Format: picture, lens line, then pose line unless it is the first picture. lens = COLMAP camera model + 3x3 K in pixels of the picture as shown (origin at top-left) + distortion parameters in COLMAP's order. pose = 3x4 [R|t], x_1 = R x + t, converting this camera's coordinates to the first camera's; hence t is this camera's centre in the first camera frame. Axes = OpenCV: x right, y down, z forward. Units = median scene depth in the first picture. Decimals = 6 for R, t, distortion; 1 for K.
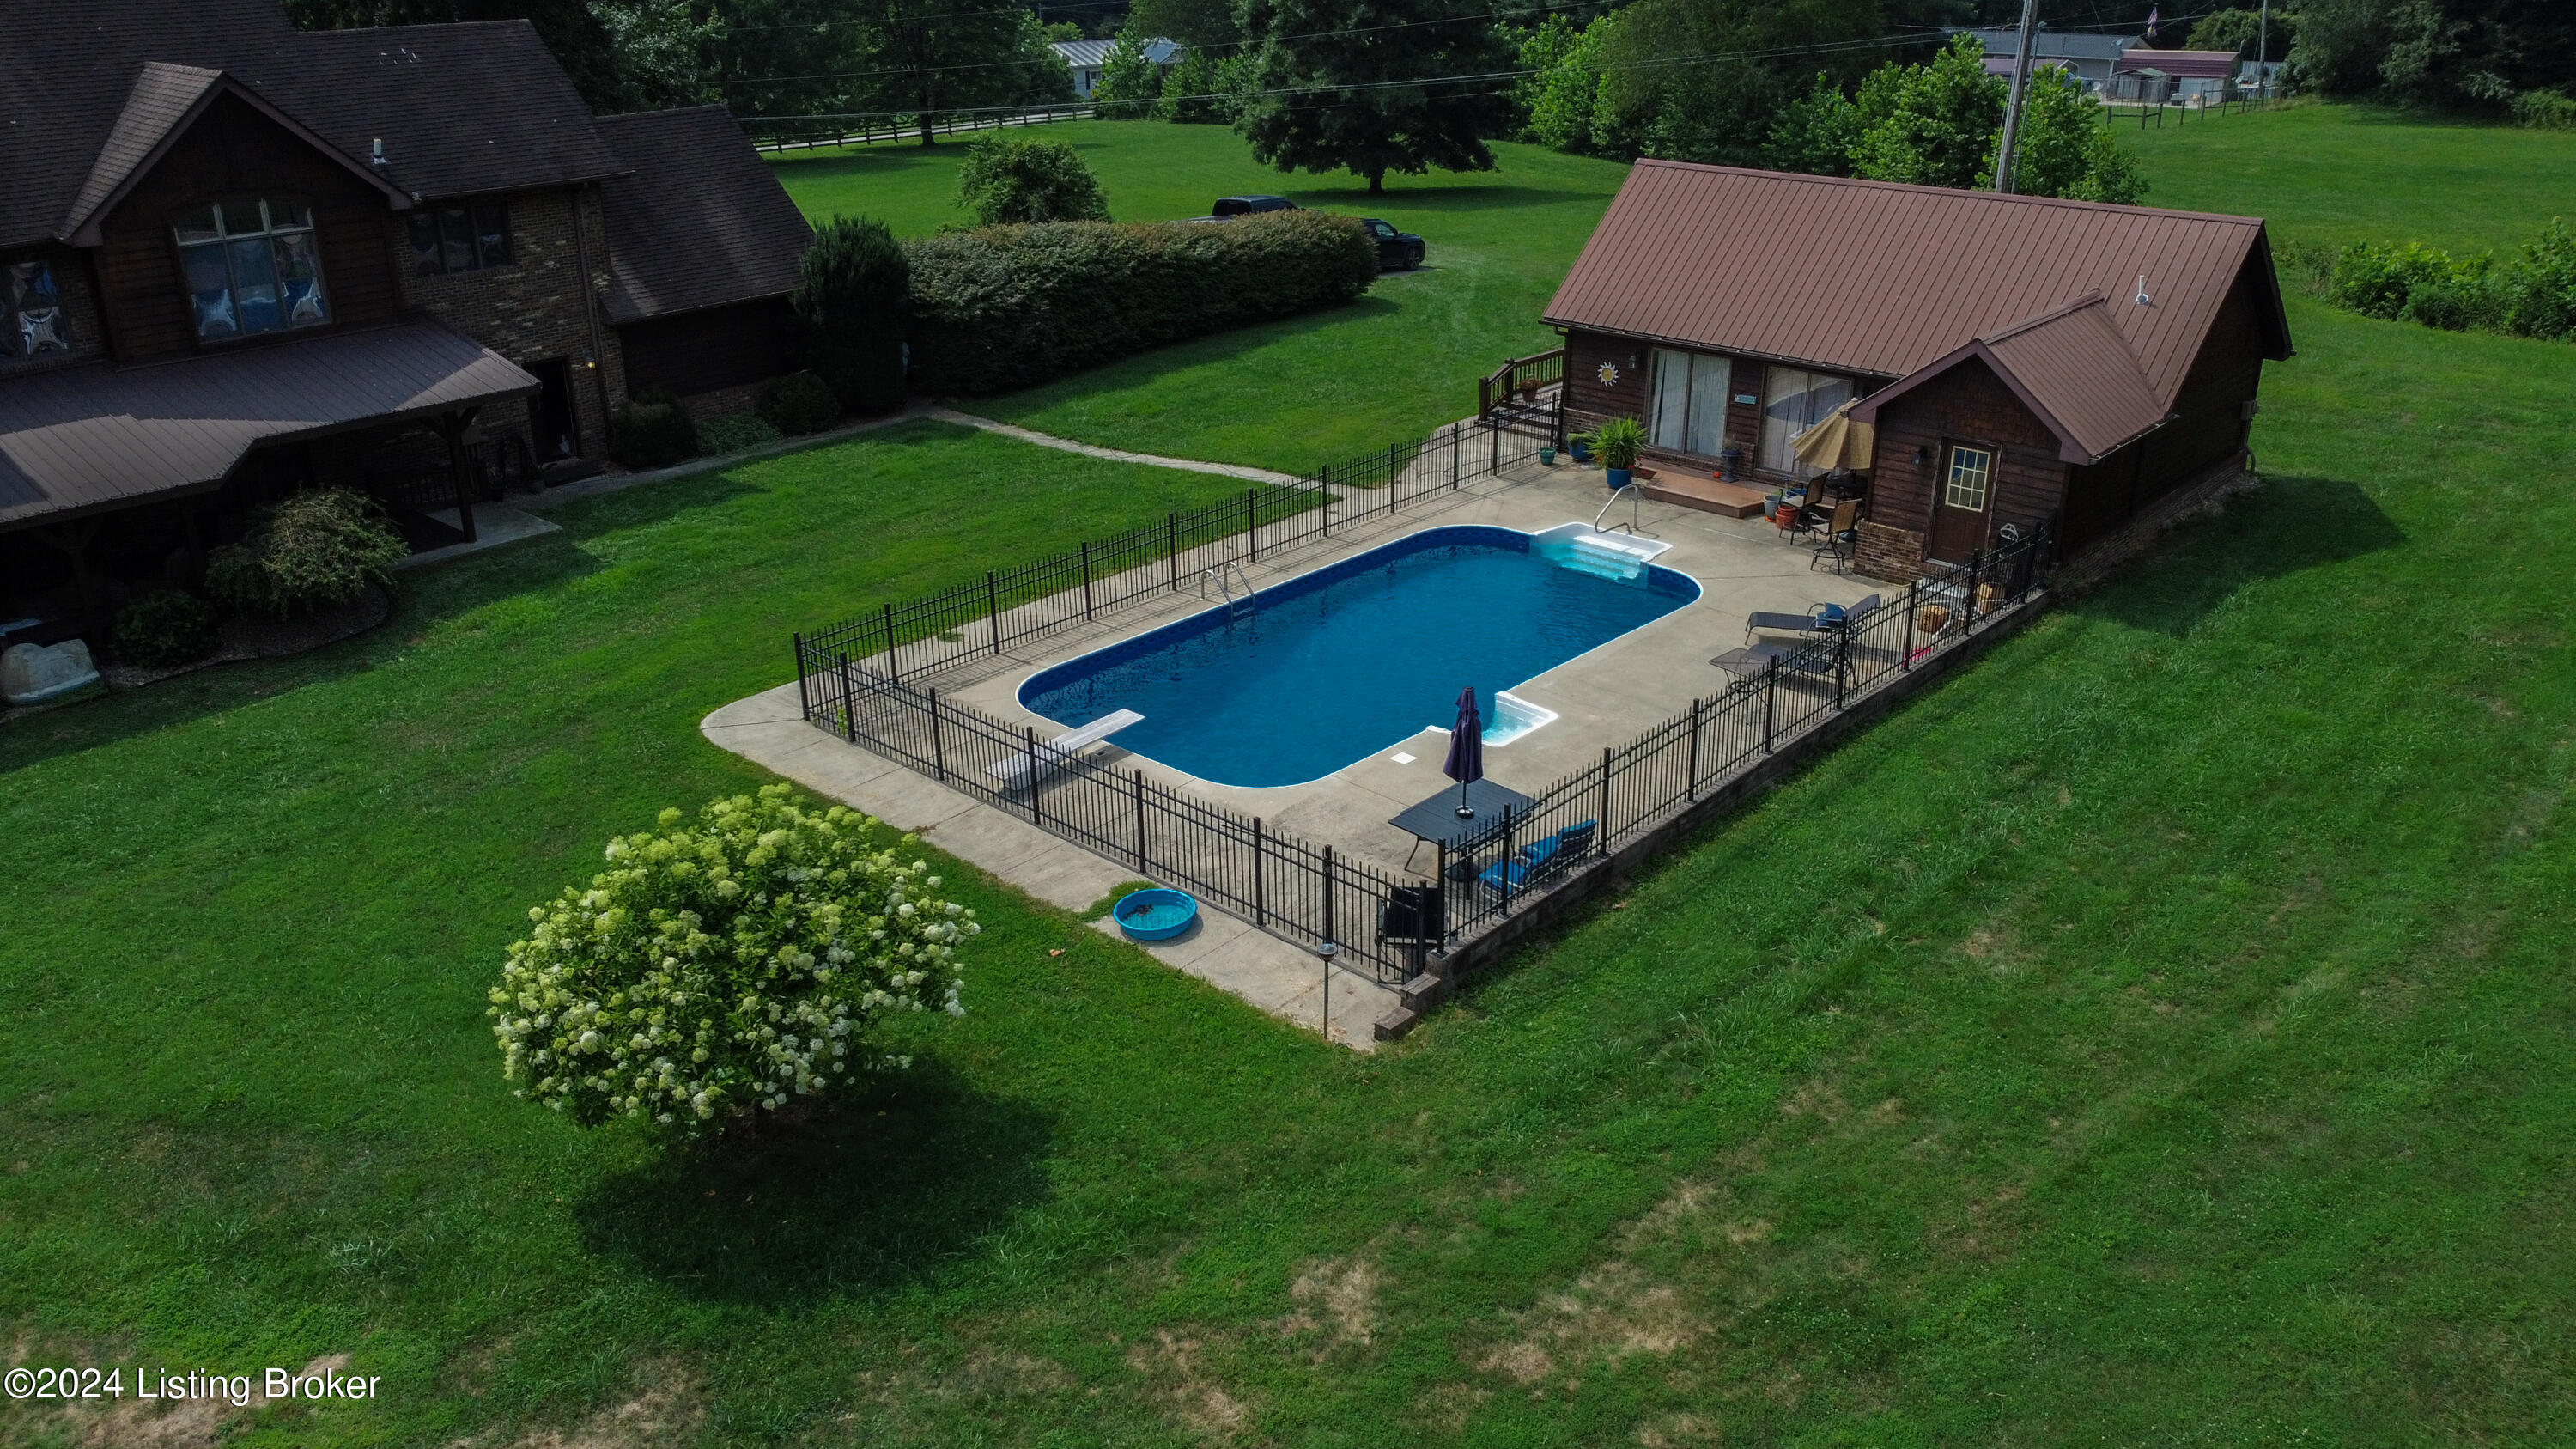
lens RADIAL K [[1930.8, 0, 1288.0], [0, 1930.8, 724.5], [0, 0, 1]] dist [-0.005121, 0.001996]
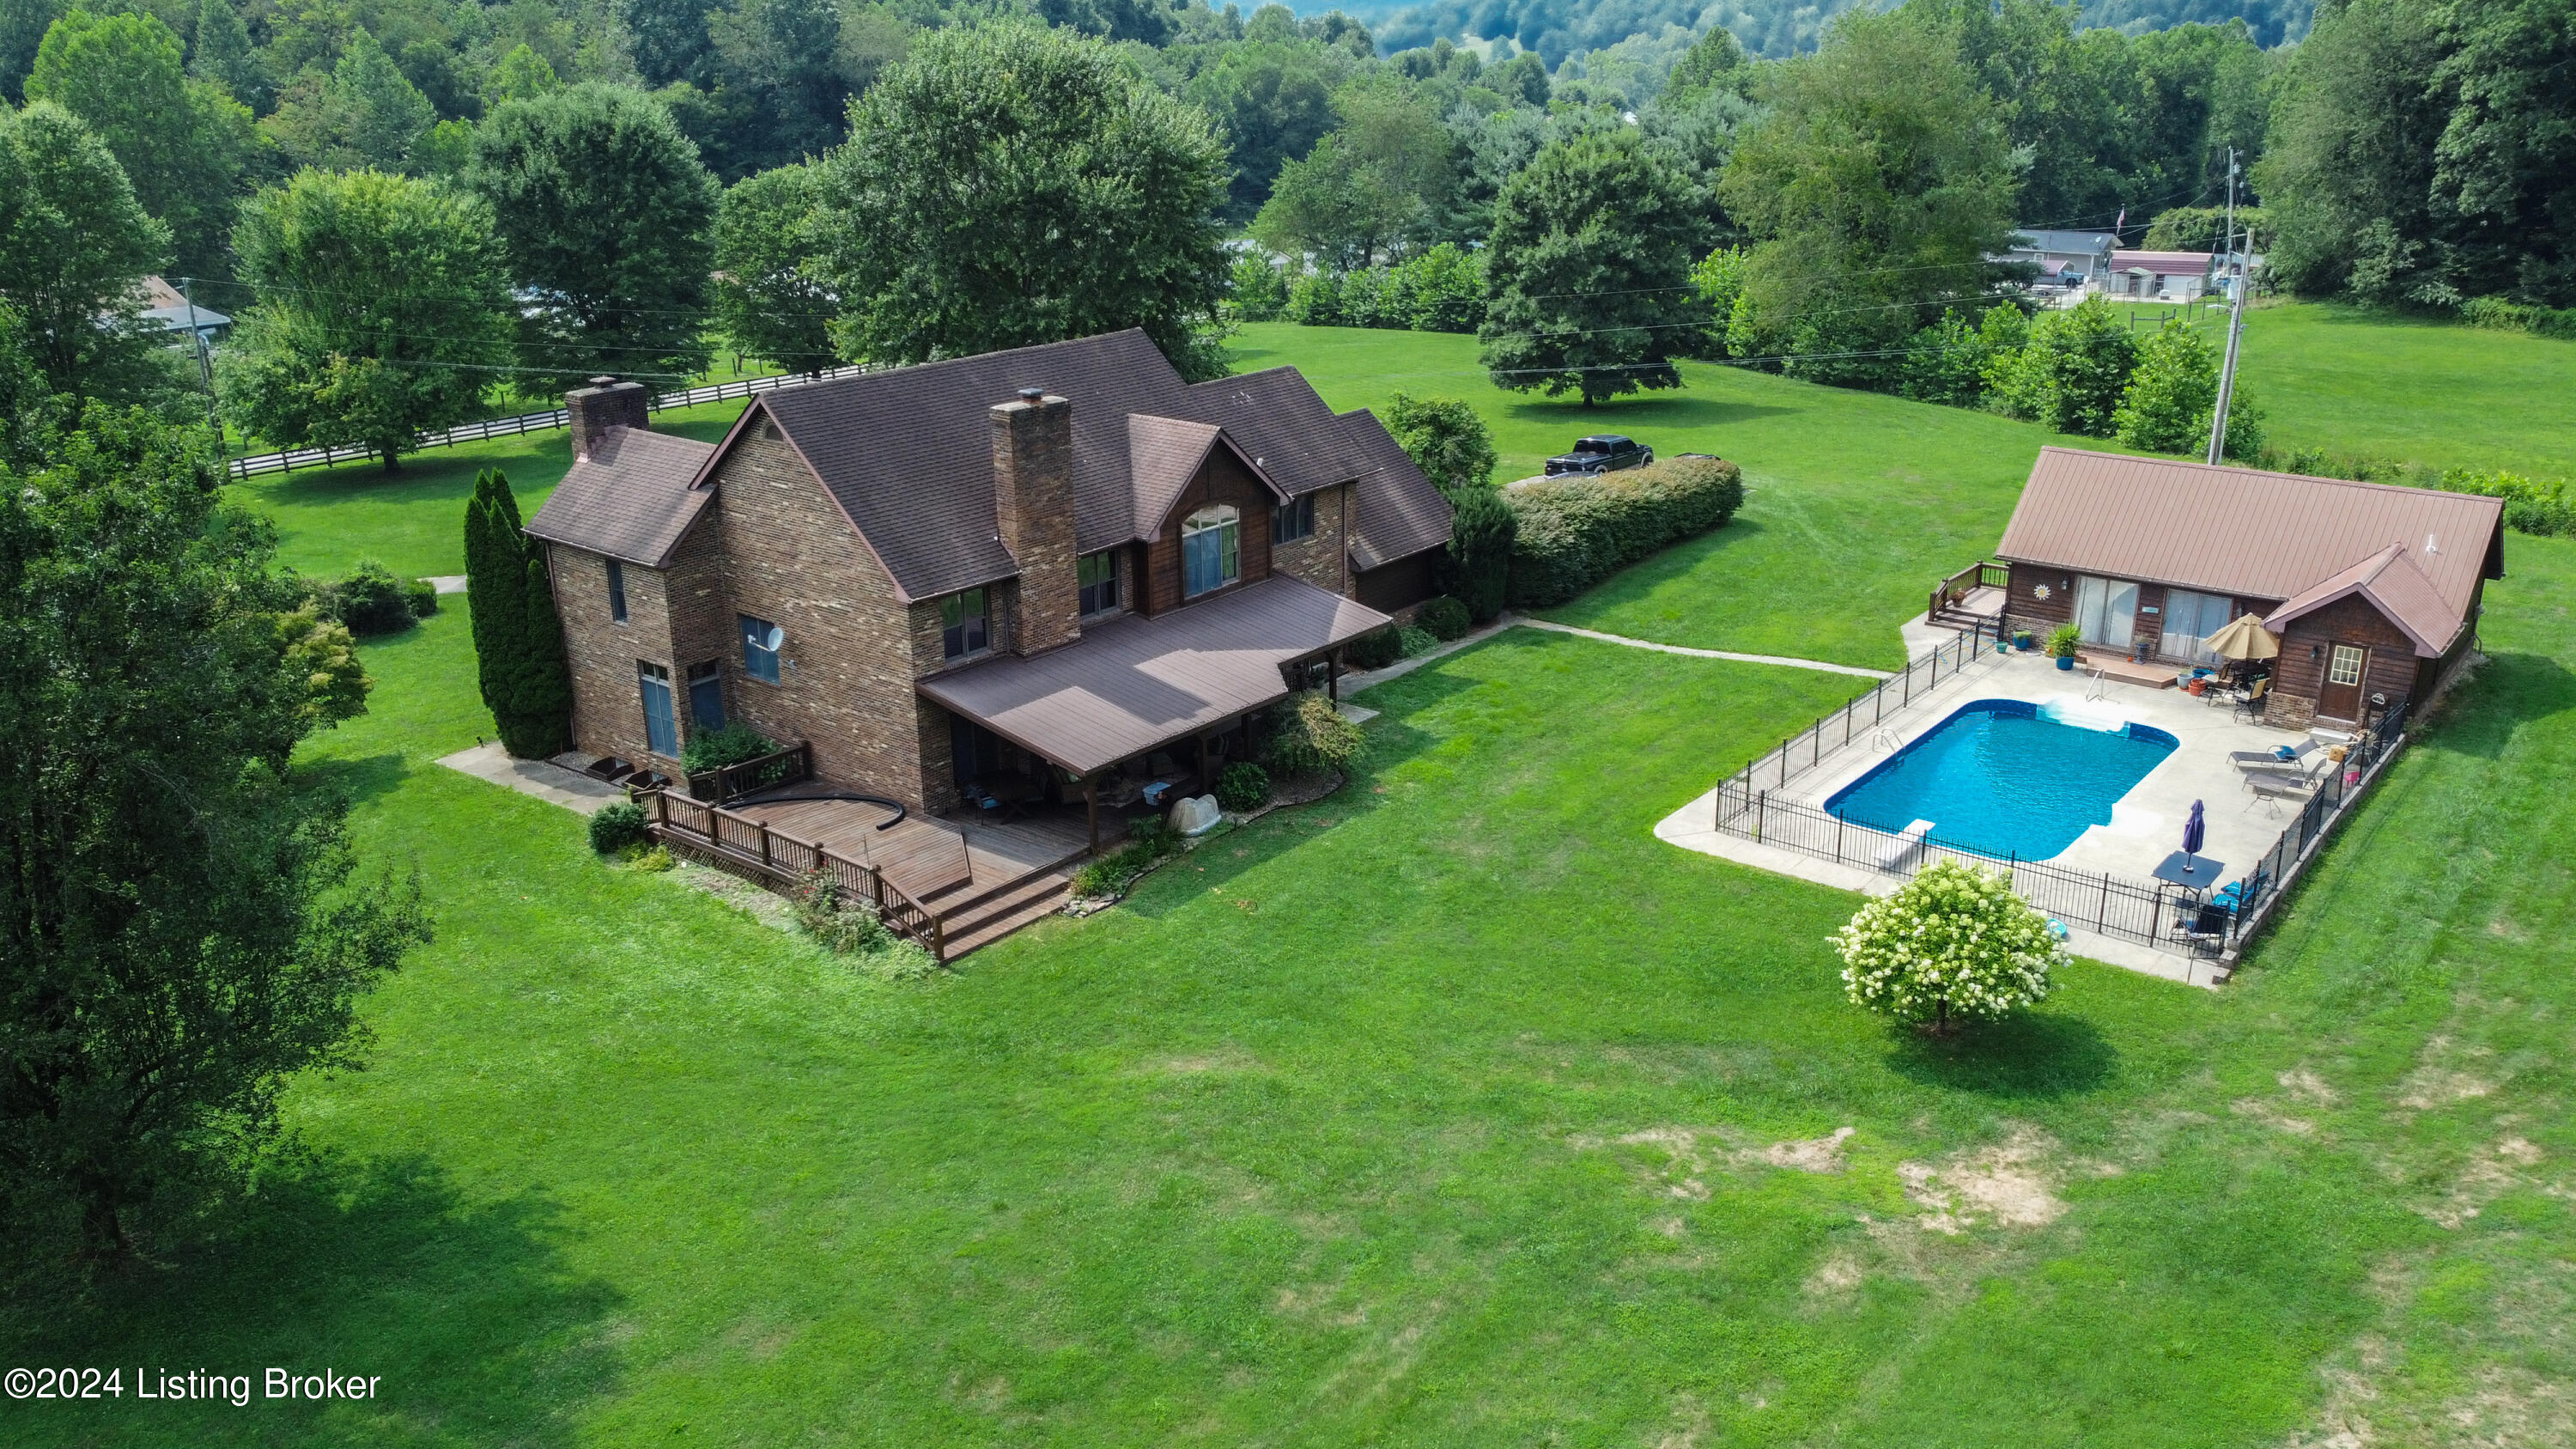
lens RADIAL K [[1907.5, 0, 1288.0], [0, 1907.5, 724.5], [0, 0, 1]] dist [-0.018748, -0.002289]
pose [[0.998984, -0.023653, 0.038358, -0.497036], [0.026273, 0.997251, -0.069286, 0.006910], [-0.036614, 0.070224, 0.996859, -0.454843]]
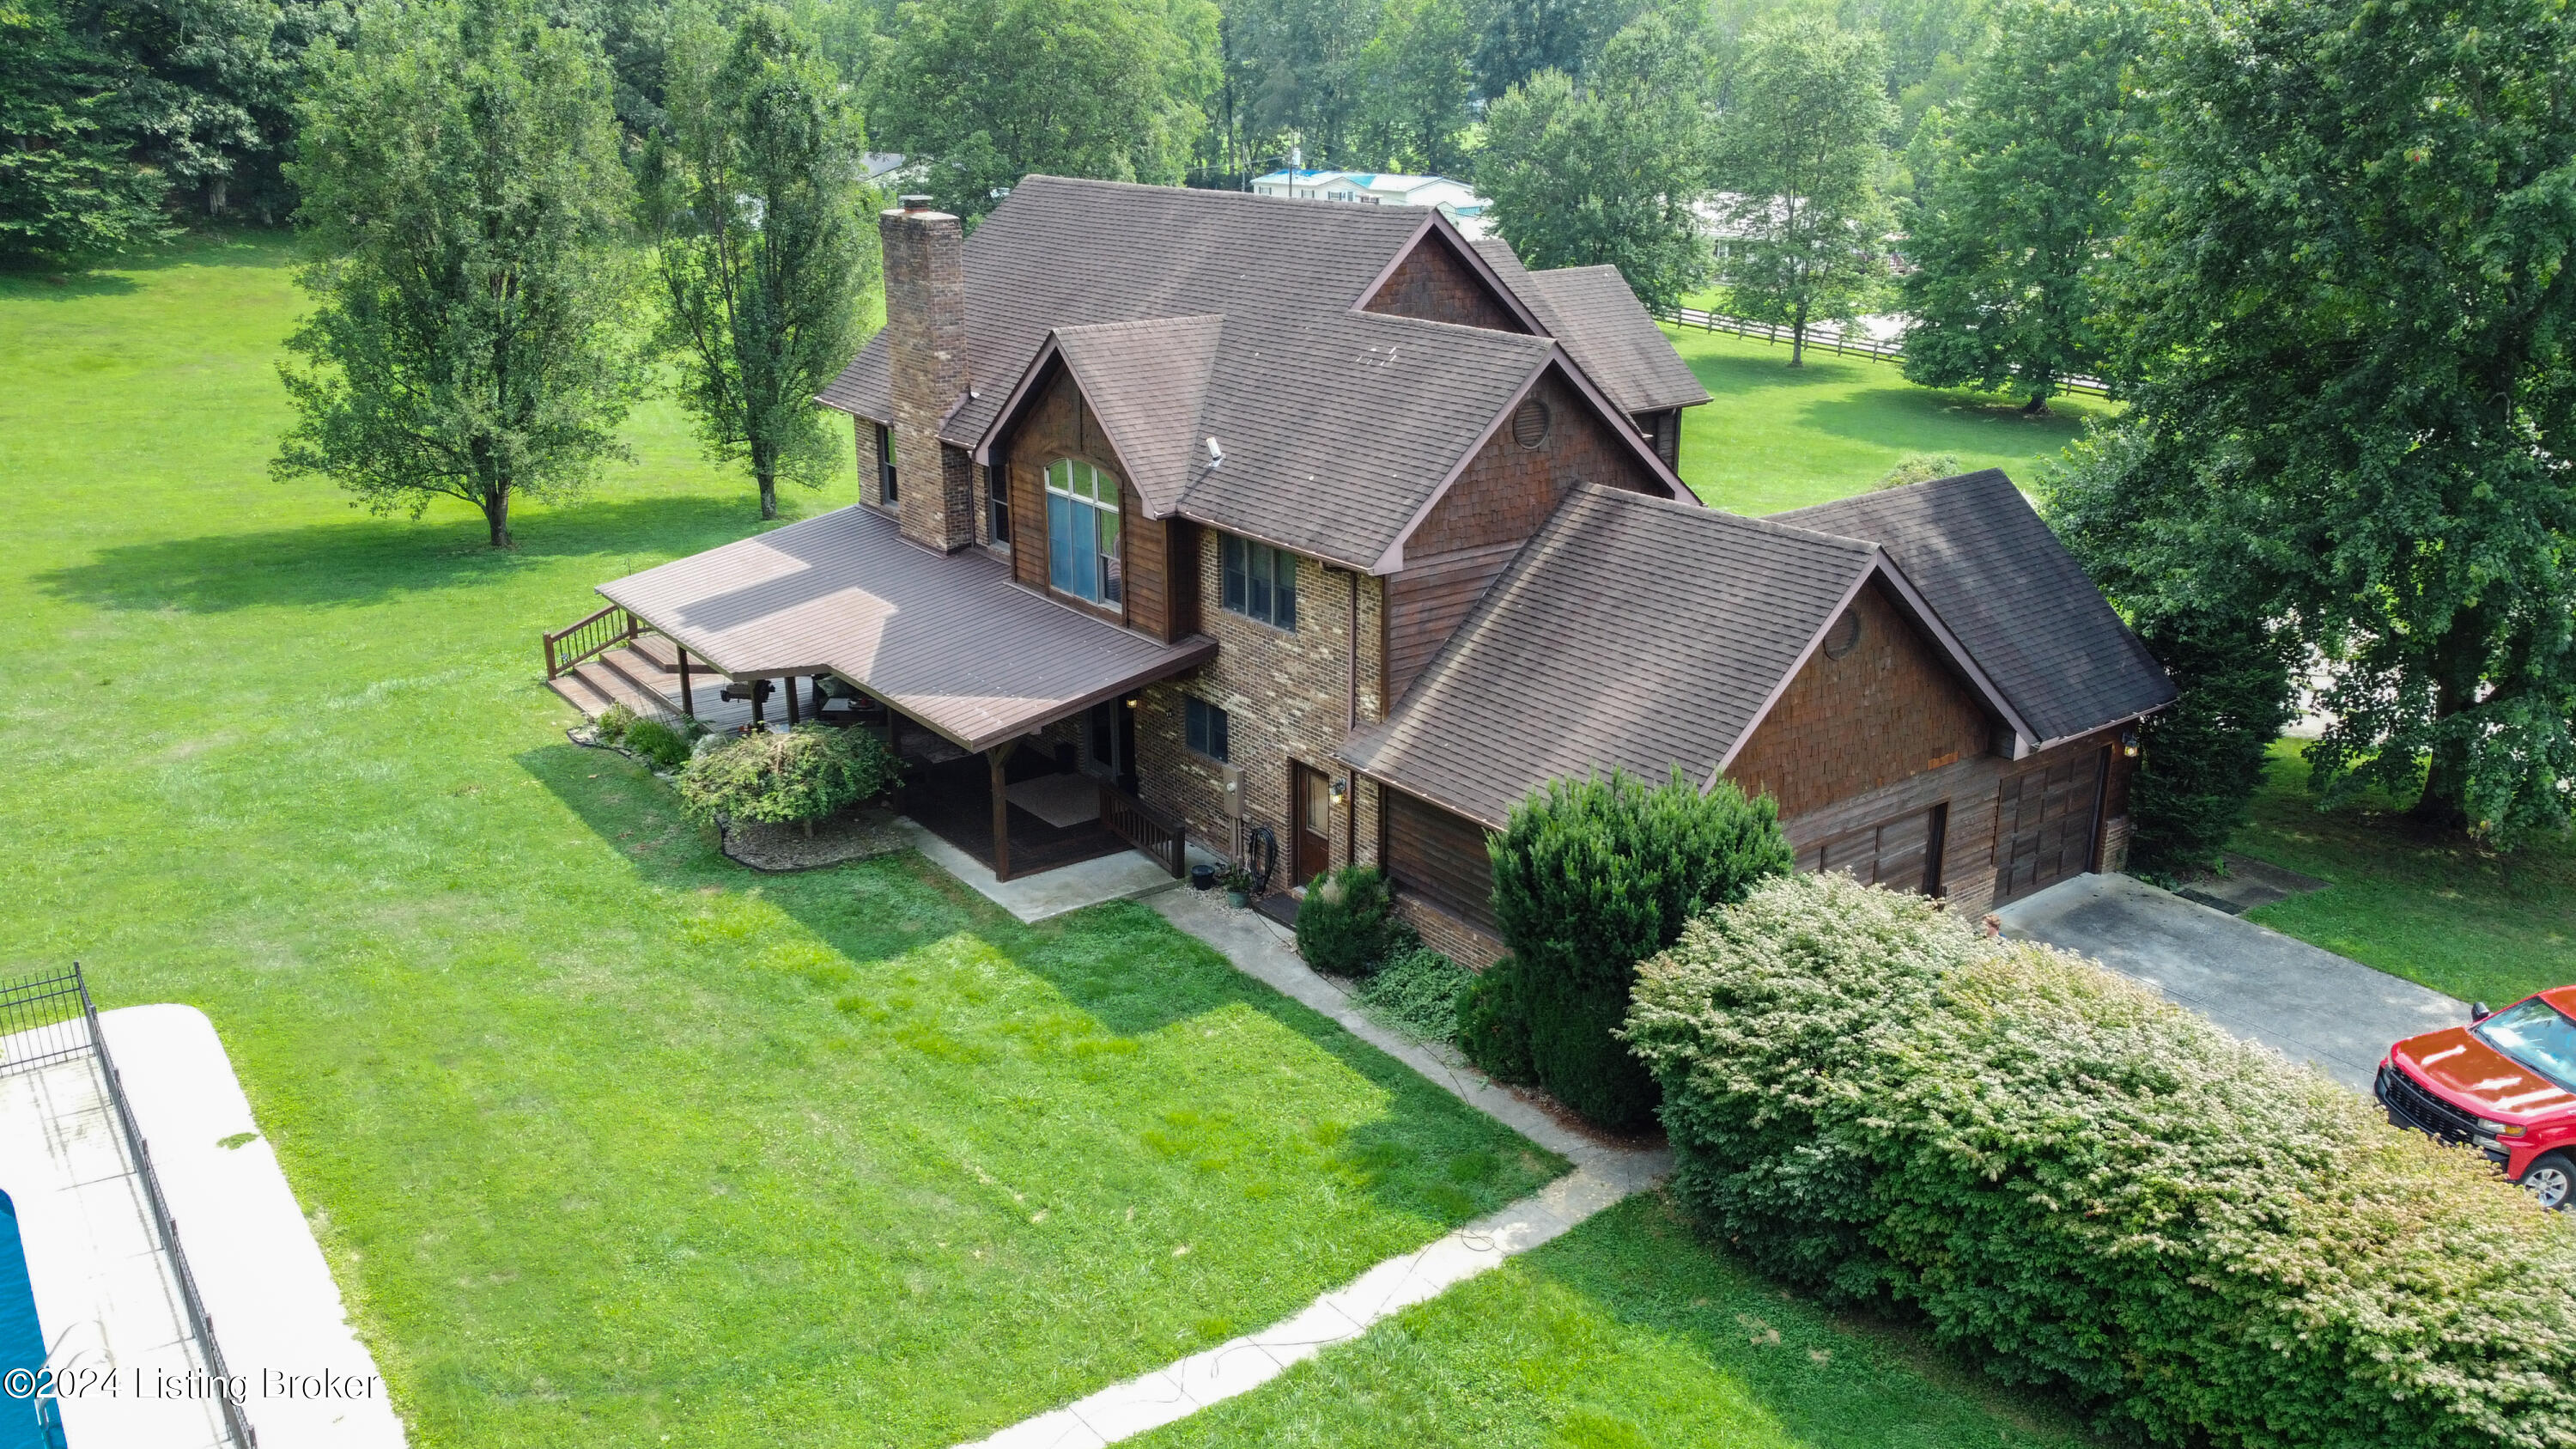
lens RADIAL K [[1907.5, 0, 1288.0], [0, 1907.5, 724.5], [0, 0, 1]] dist [-0.018748, -0.002289]
pose [[-0.190404, 0.321894, -0.927432, 0.310236], [-0.385363, 0.844378, 0.372183, -0.503493], [0.902907, 0.428263, -0.036727, 1.083435]]
